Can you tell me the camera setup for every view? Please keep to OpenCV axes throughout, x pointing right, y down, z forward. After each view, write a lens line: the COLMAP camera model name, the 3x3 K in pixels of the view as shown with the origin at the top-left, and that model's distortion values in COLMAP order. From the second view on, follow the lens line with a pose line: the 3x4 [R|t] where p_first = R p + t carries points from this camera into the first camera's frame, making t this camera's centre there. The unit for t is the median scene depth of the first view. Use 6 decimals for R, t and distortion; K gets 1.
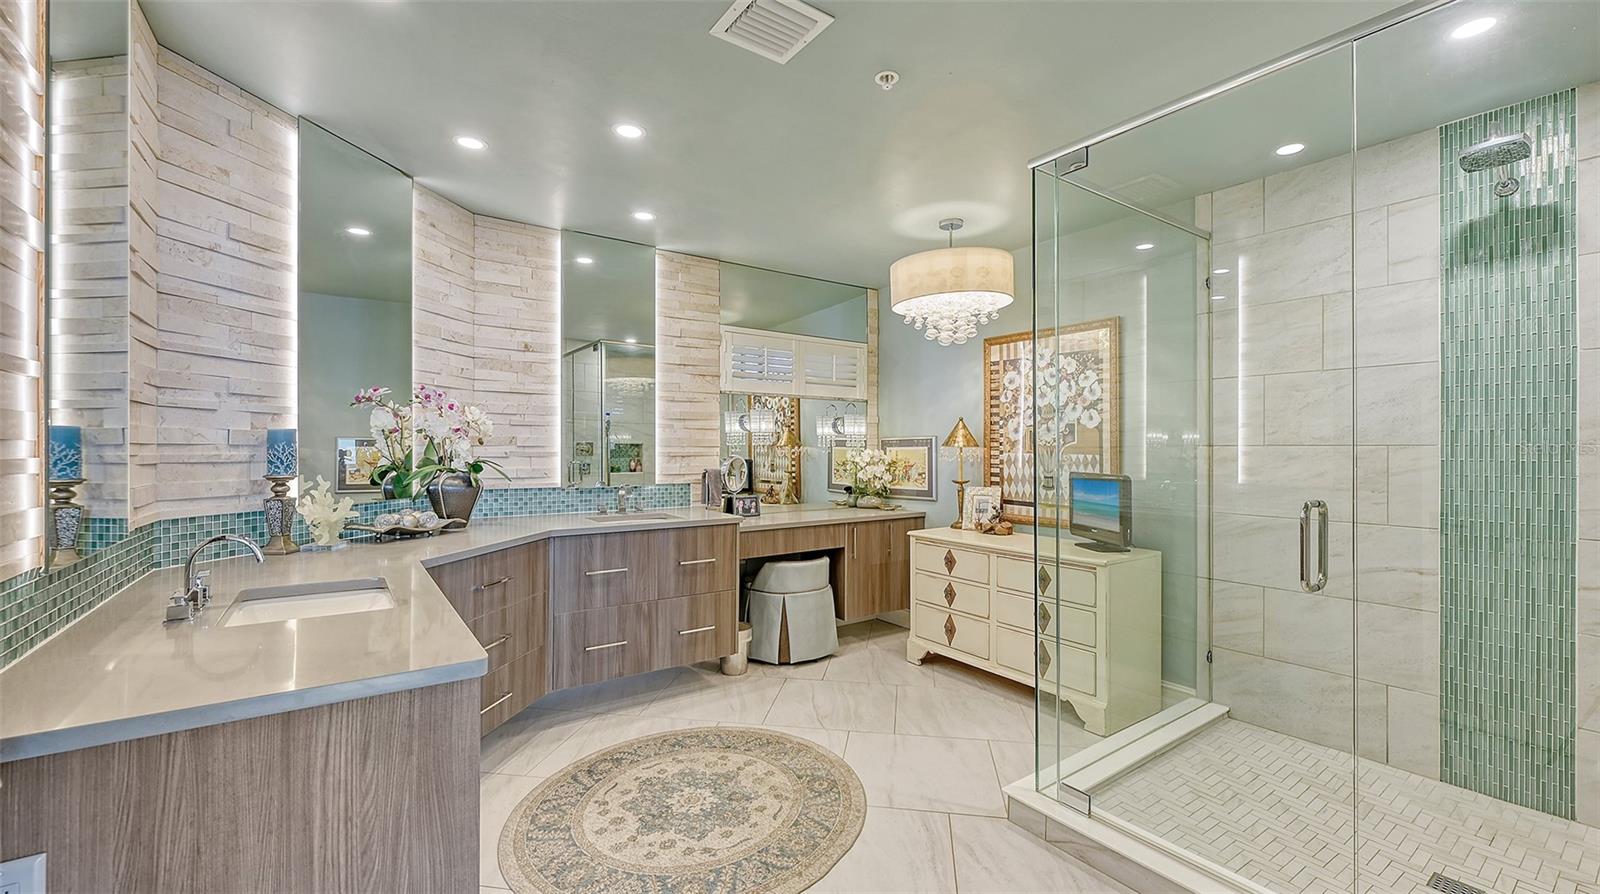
lens RADIAL K [[638.3, 0, 804.3], [0, 638.3, 445.9], [0, 0, 1]] dist [-0.003338, 0.000313]
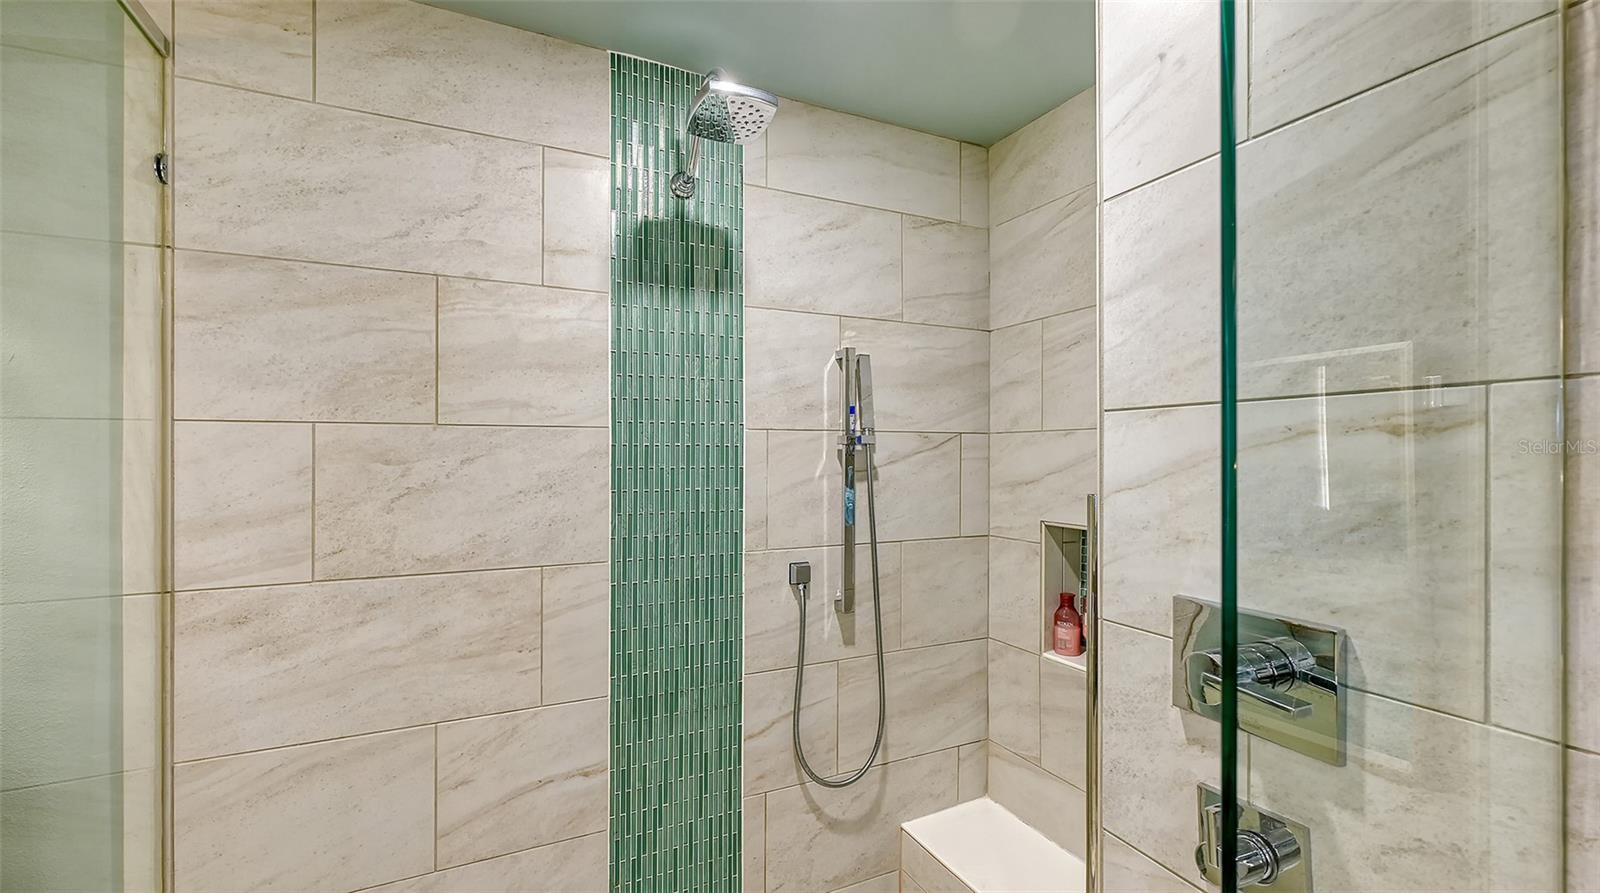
lens RADIAL K [[638.3, 0, 805.6], [0, 638.3, 458.5], [0, 0, 1]] dist [-0.003338, 0.000313]
pose [[0.190067, 0.004277, 0.981762, 0.424276], [0.002796, 0.999984, -0.004898, -0.099598], [-0.981767, 0.003676, 0.190052, 0.697573]]
